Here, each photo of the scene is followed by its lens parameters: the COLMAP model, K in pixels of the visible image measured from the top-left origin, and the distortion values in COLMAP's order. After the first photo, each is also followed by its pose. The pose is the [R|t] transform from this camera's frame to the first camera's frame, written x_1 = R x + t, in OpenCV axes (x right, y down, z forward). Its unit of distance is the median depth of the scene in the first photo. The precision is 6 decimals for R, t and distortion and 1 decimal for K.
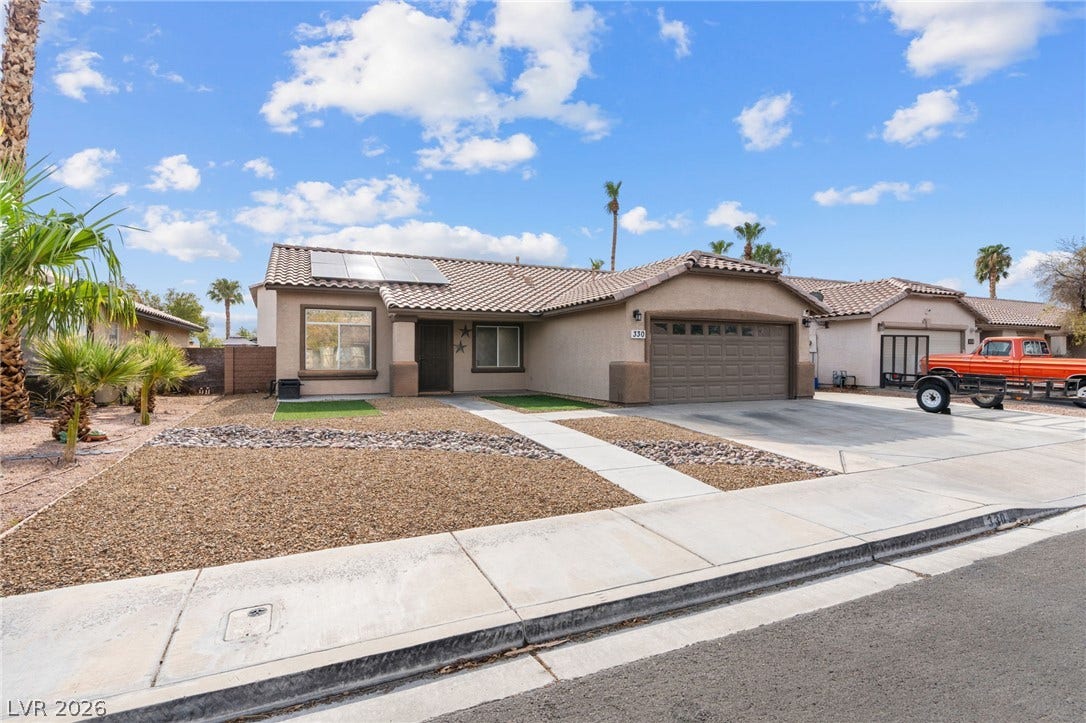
lens RADIAL K [[554.4, 0, 543.0], [0, 554.4, 361.5], [0, 0, 1]] dist [-0.000677, 0.000420]
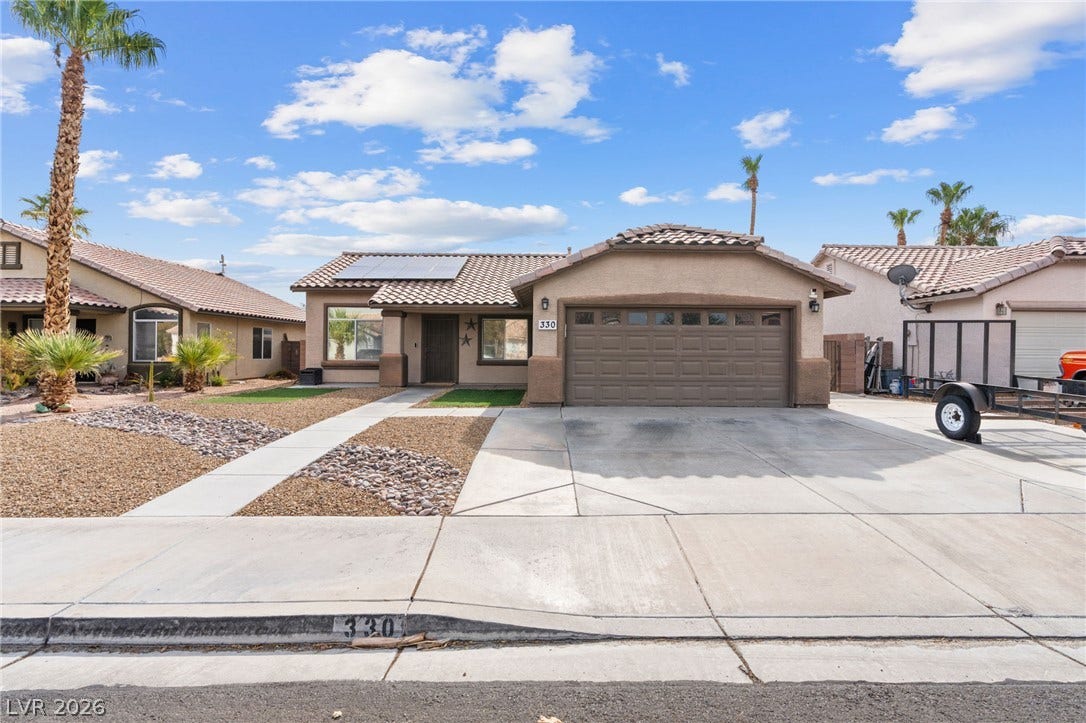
lens RADIAL K [[524.8, 0, 532.3], [0, 524.8, 352.4], [0, 0, 1]] dist [-0.003922, -0.000271]
pose [[0.907380, 0.007182, -0.420250, 0.414321], [-0.008022, 0.999968, -0.000232, -0.004120], [0.420235, 0.003582, 0.907408, 0.191319]]
